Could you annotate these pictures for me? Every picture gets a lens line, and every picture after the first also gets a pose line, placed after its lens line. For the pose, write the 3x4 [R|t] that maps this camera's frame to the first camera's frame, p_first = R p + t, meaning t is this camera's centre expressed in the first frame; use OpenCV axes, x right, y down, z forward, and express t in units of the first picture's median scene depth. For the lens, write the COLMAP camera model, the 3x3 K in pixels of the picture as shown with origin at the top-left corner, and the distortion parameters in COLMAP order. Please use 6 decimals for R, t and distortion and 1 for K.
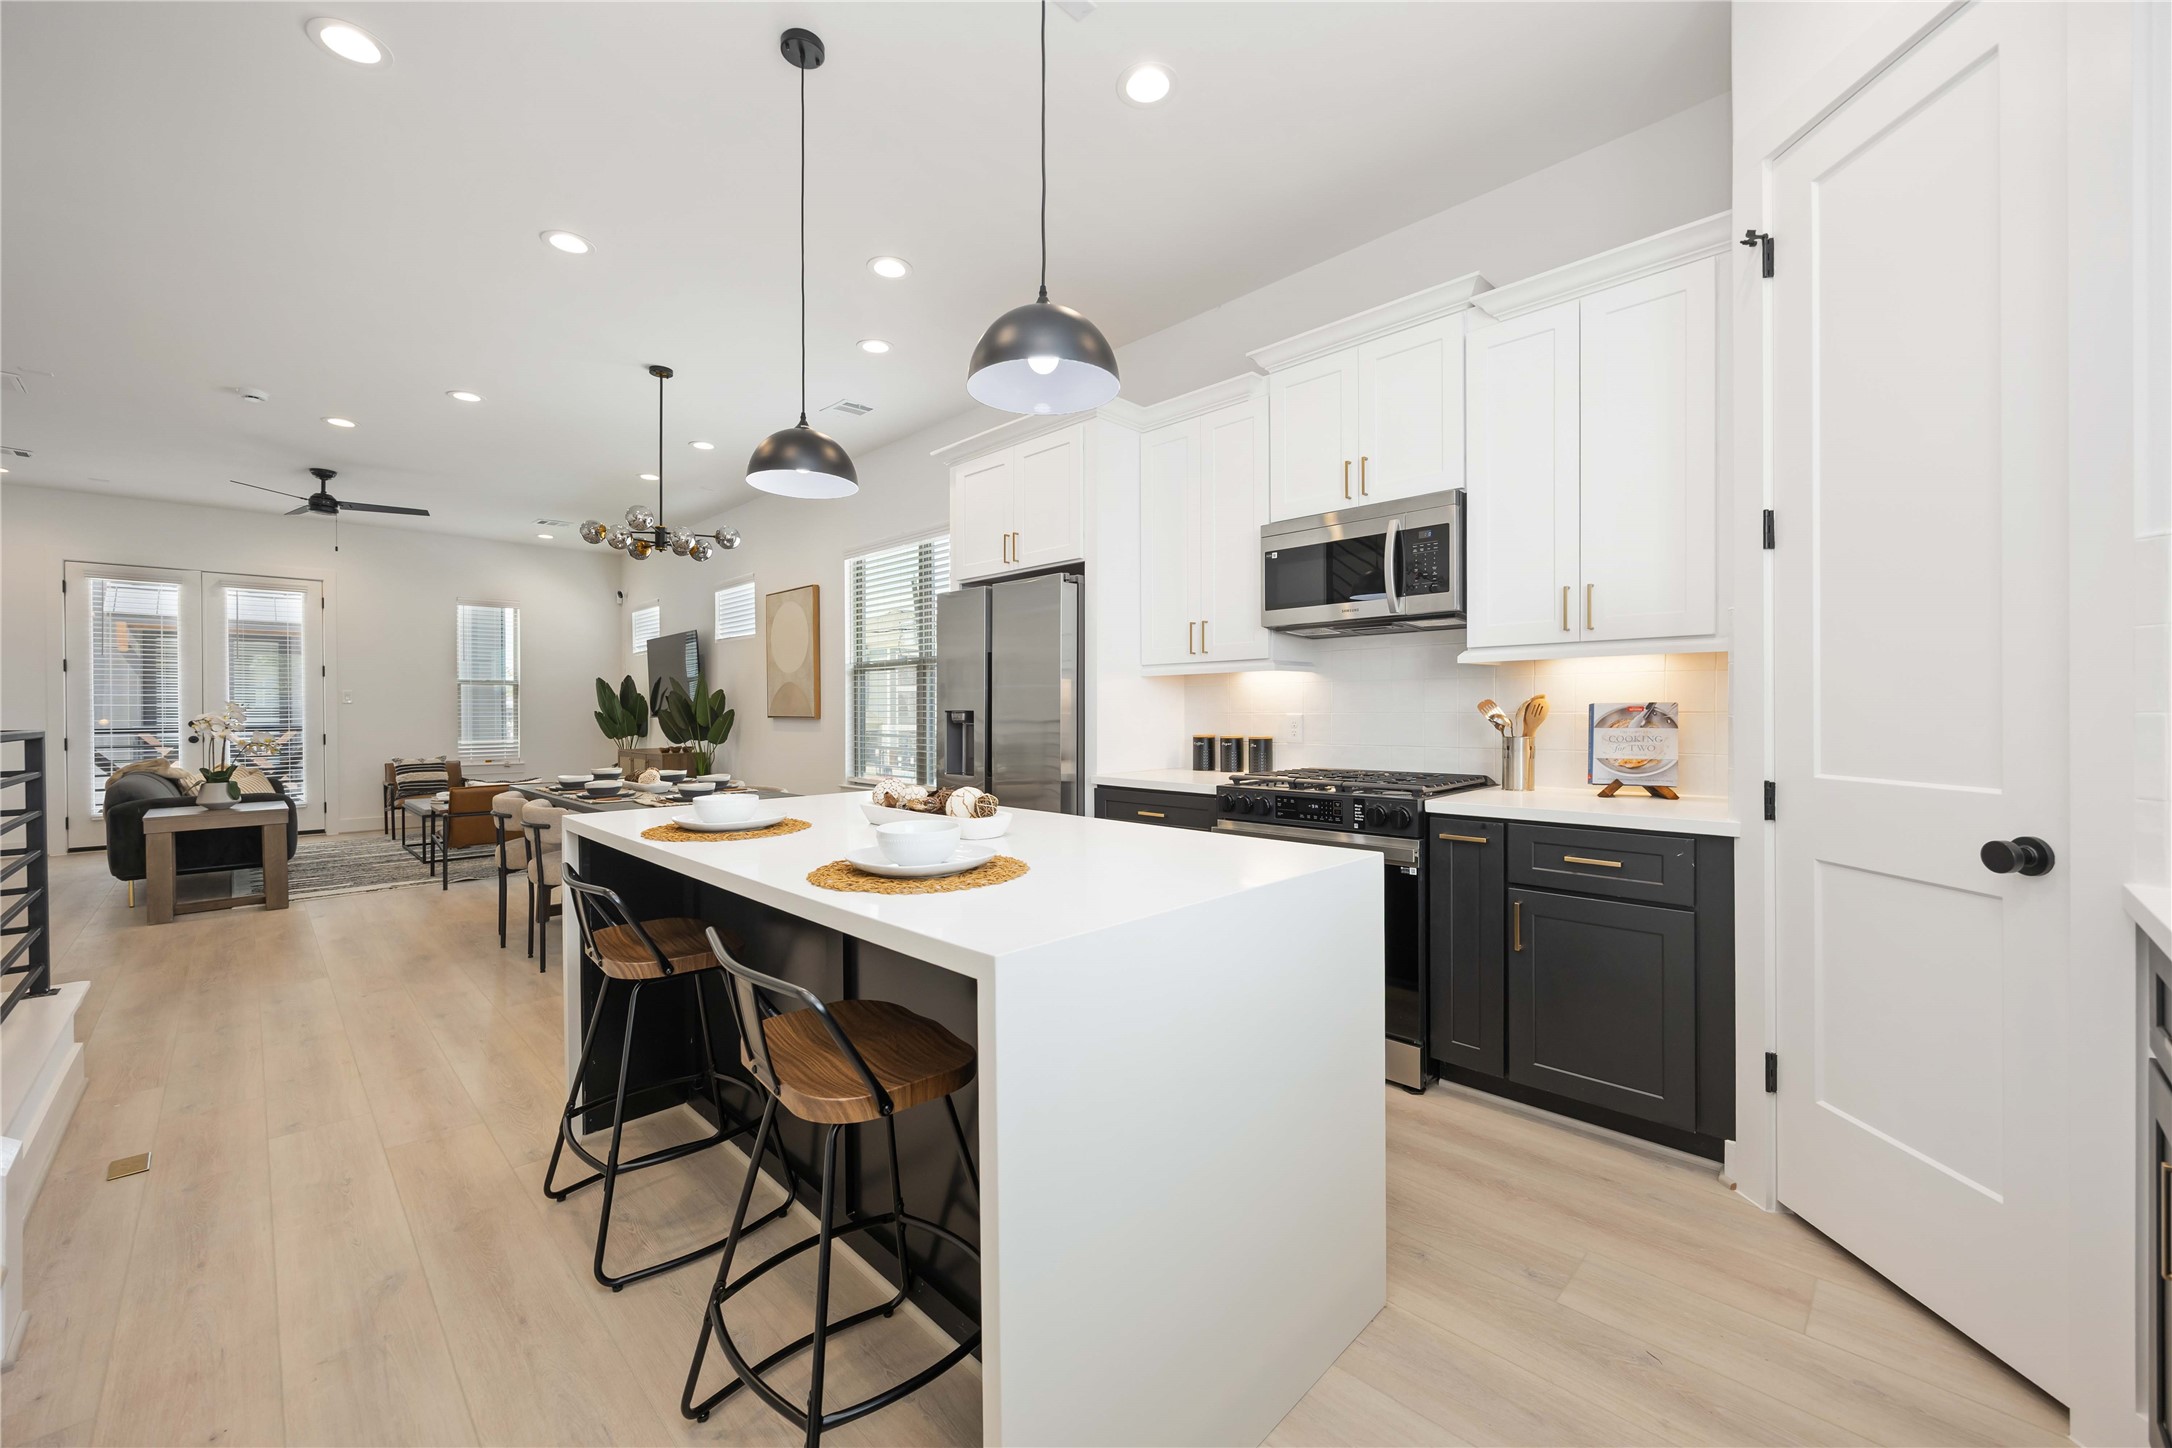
lens RADIAL K [[838.3, 0, 1082.1], [0, 838.3, 719.6], [0, 0, 1]] dist [-0.005445, 0.001292]
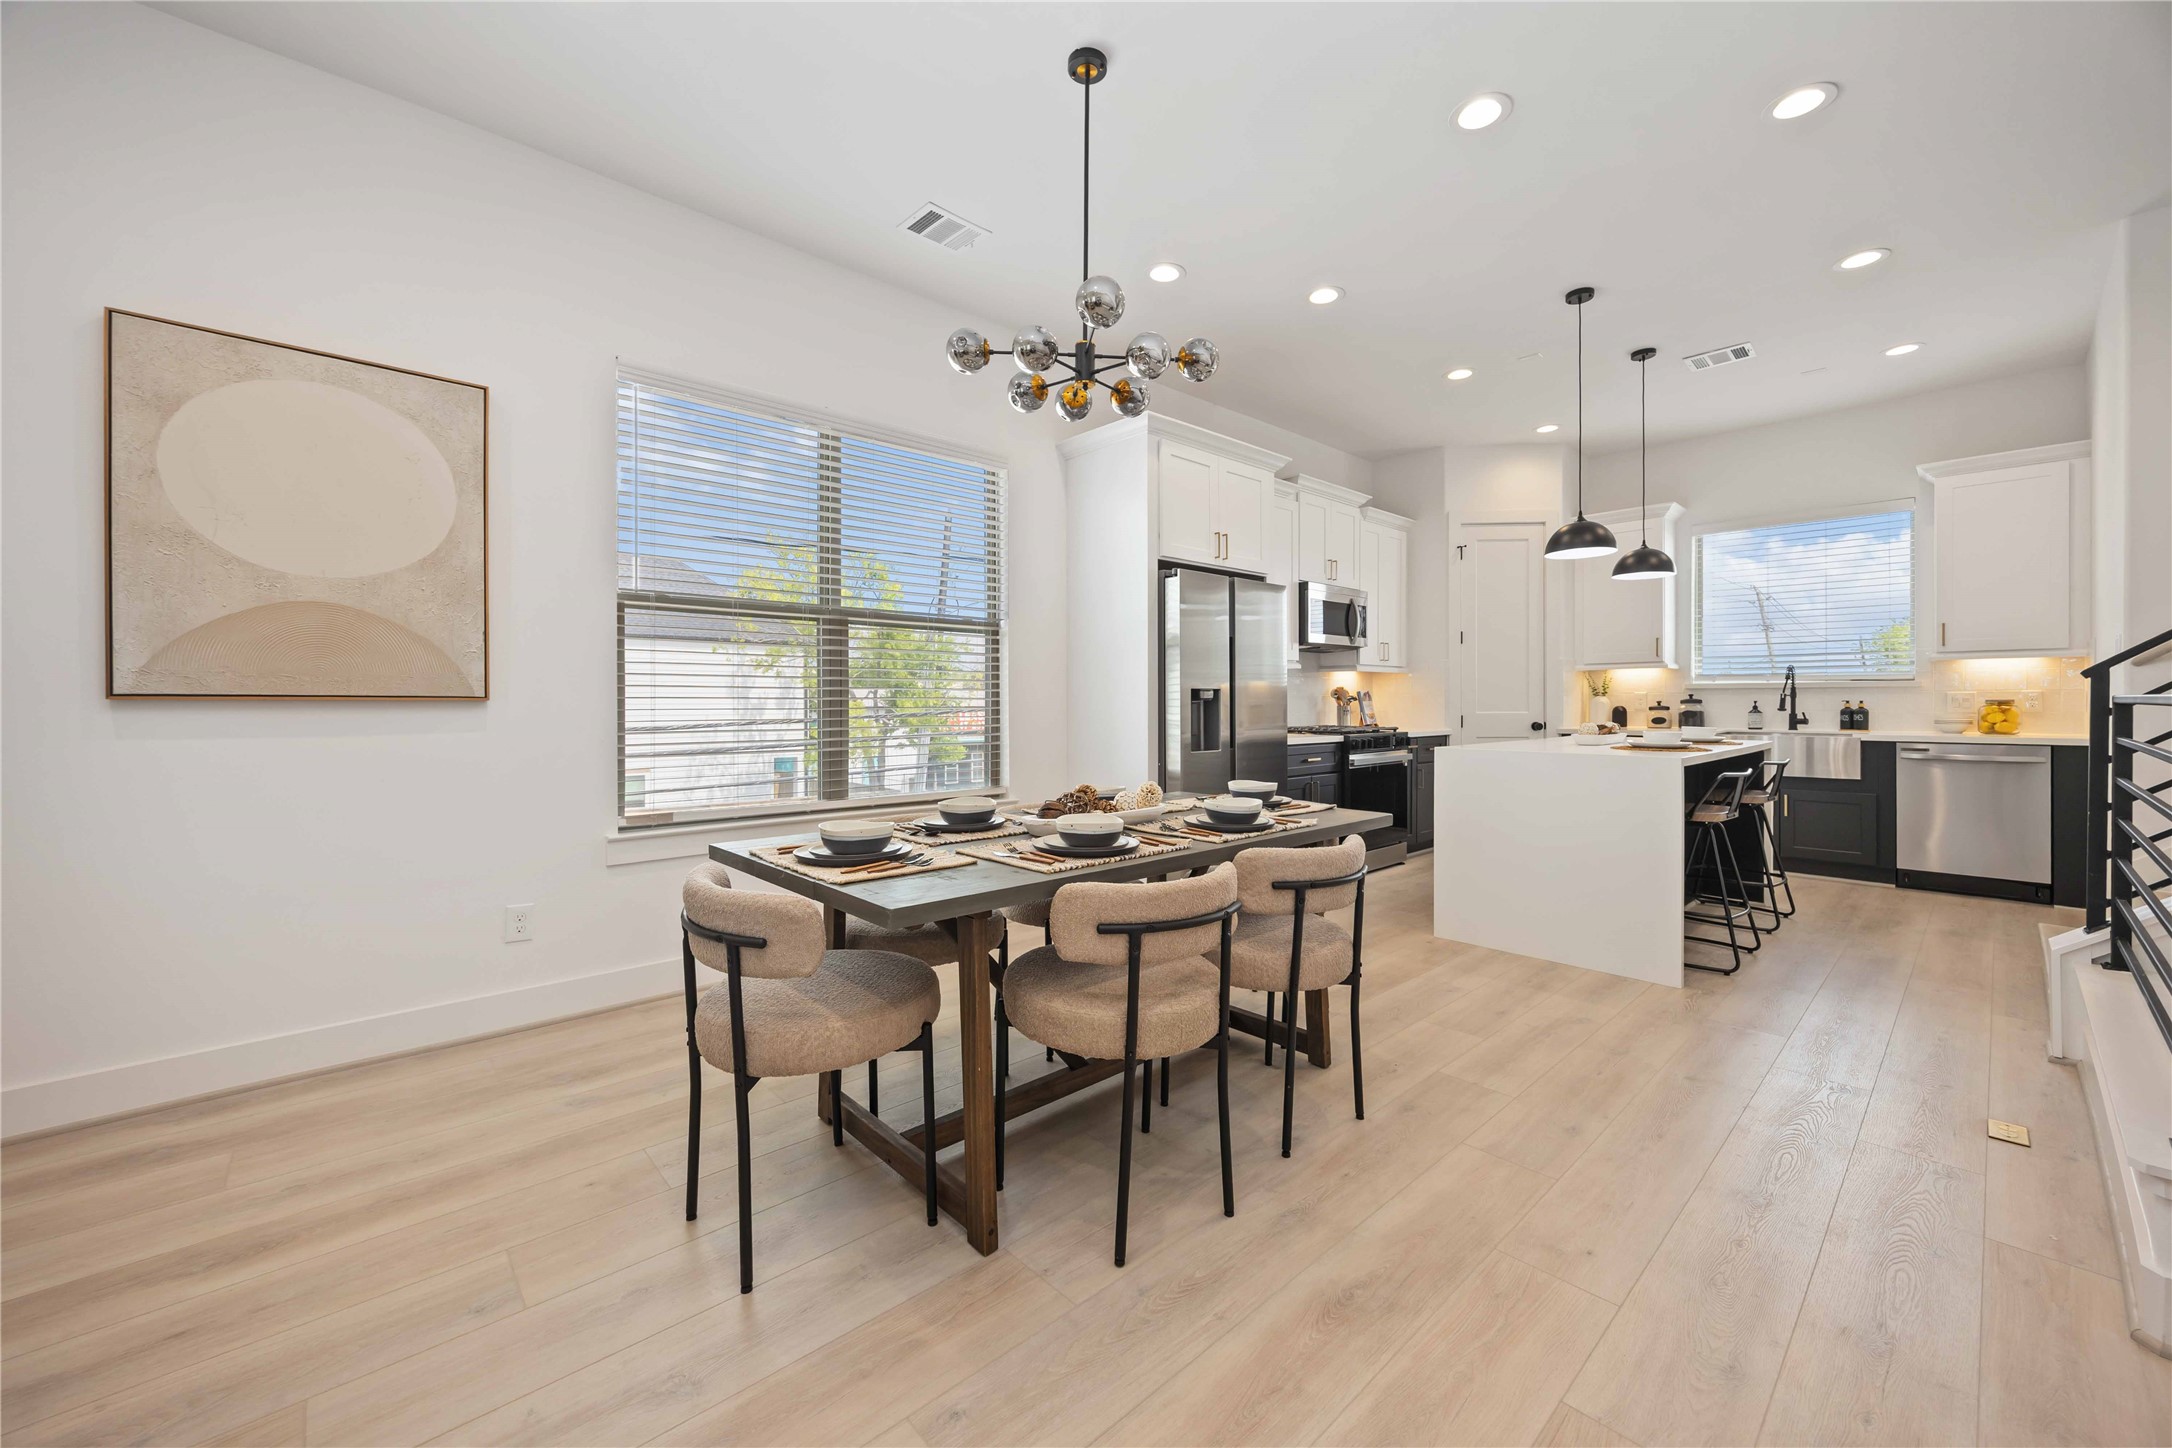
lens RADIAL K [[838.3, 0, 1069.6], [0, 838.3, 703.9], [0, 0, 1]] dist [-0.005445, 0.001292]
pose [[0.056907, 0.004095, 0.998371, -1.097773], [0.013594, 0.999896, -0.004876, 0.010993], [-0.998287, 0.013849, 0.056845, 1.025365]]
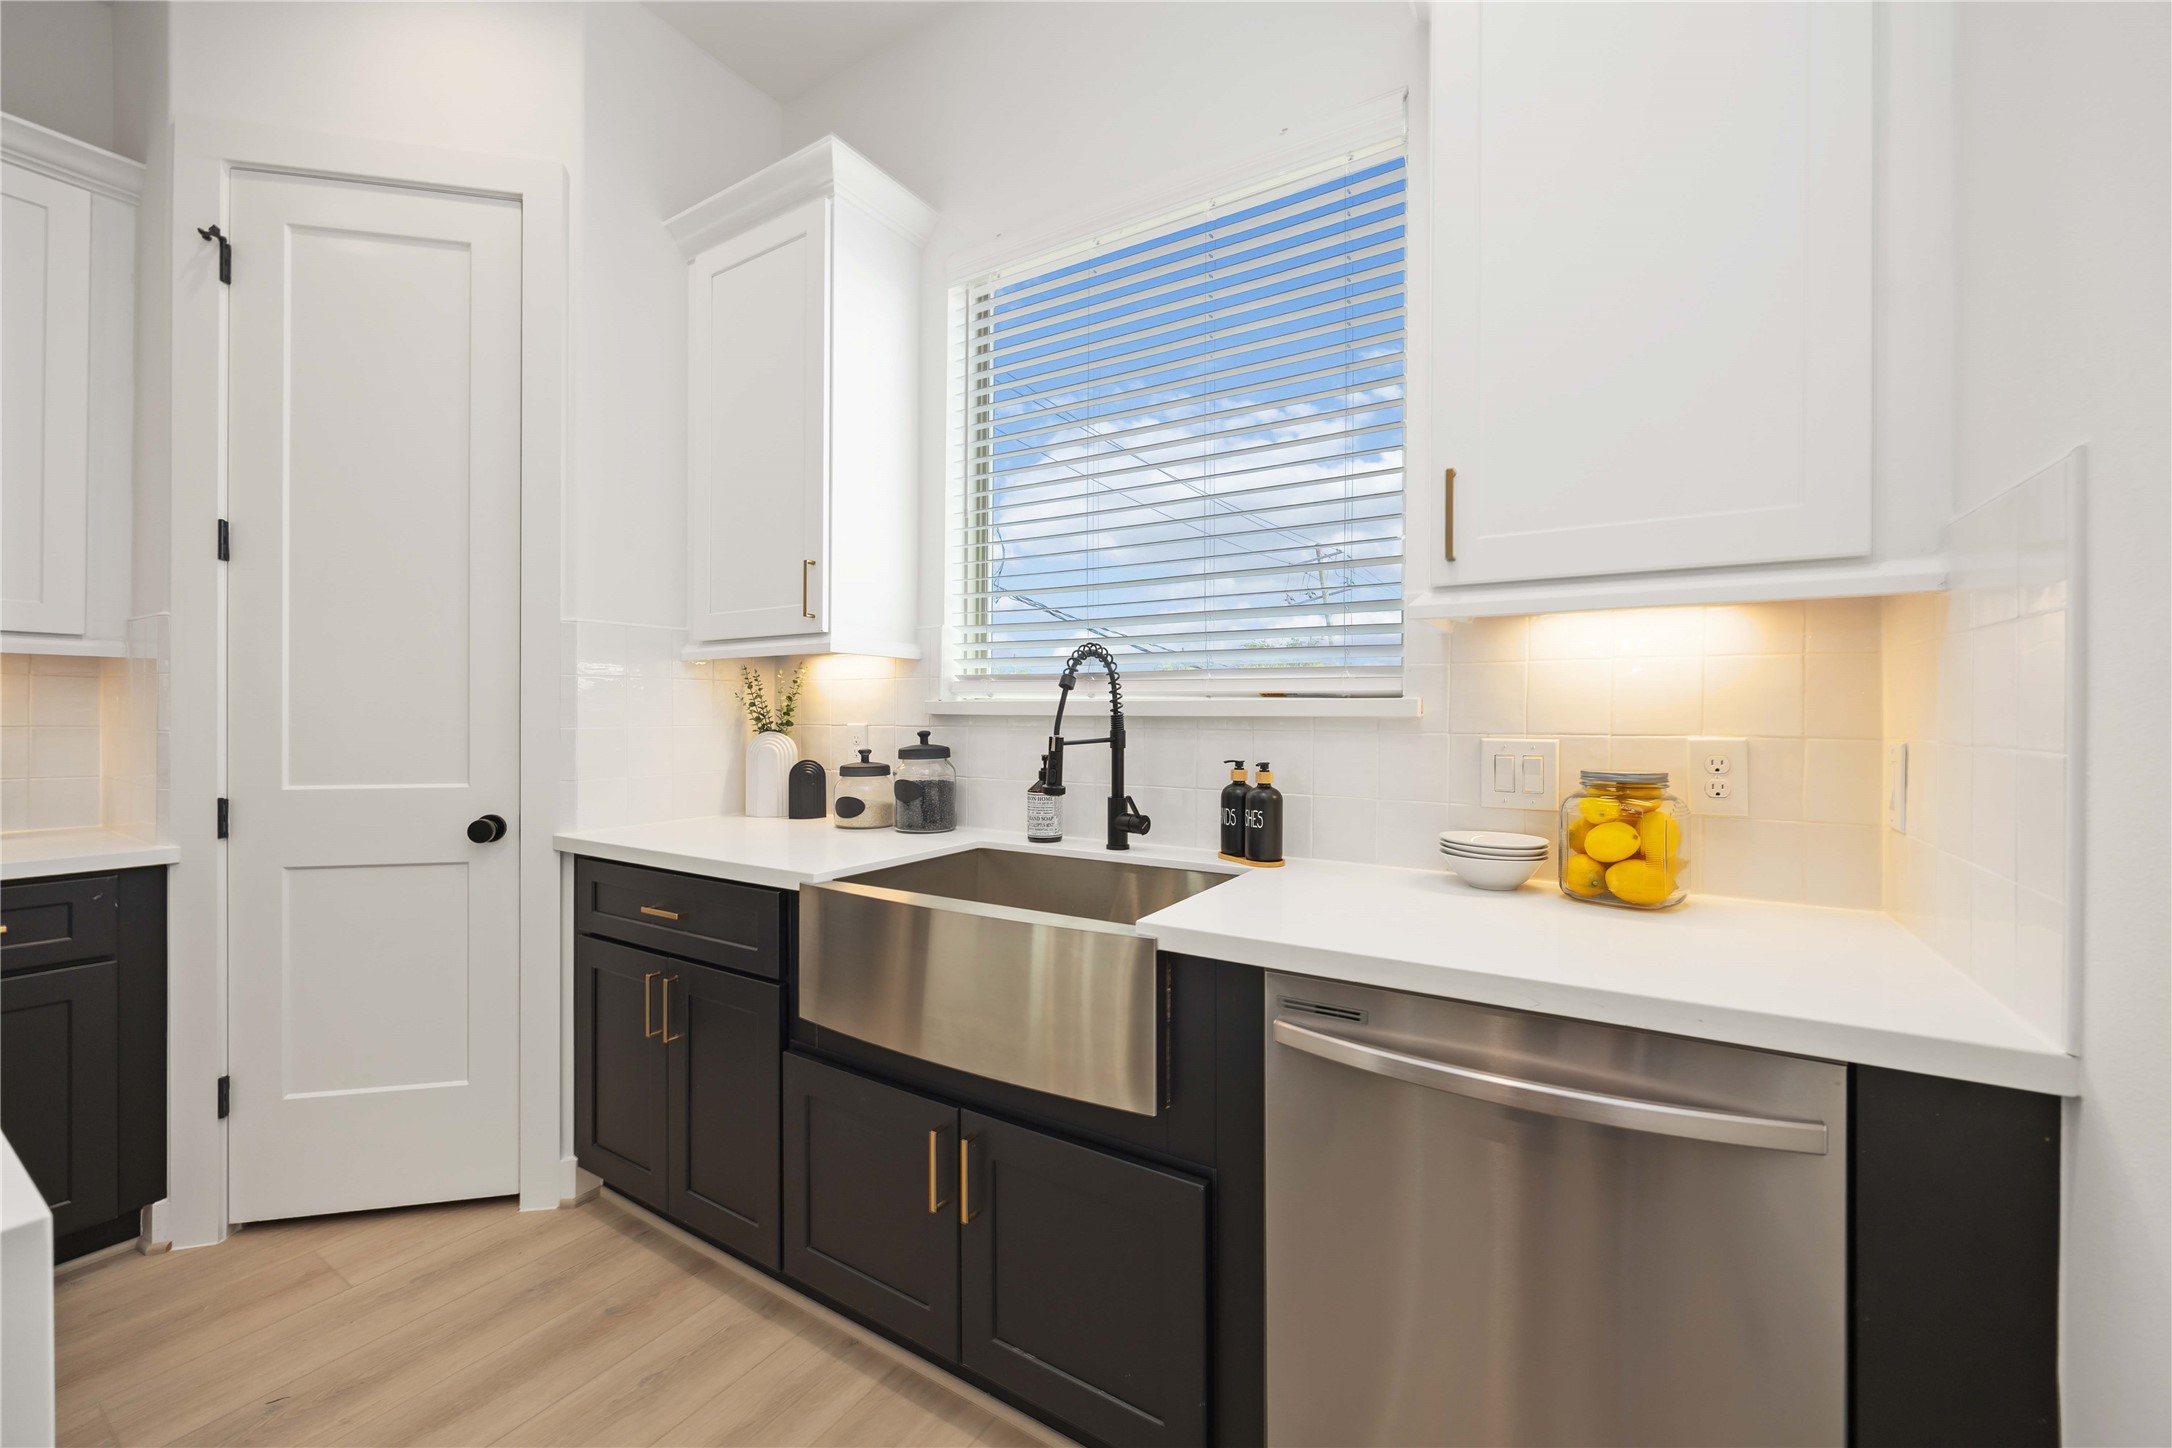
lens RADIAL K [[838.3, 0, 1116.7], [0, 838.3, 721.3], [0, 0, 1]] dist [-0.005445, 0.001292]
pose [[-0.240325, -0.001796, 0.970691, -0.161029], [0.009187, 0.999949, 0.004125, -0.004471], [-0.970649, 0.009909, -0.240296, 0.095839]]
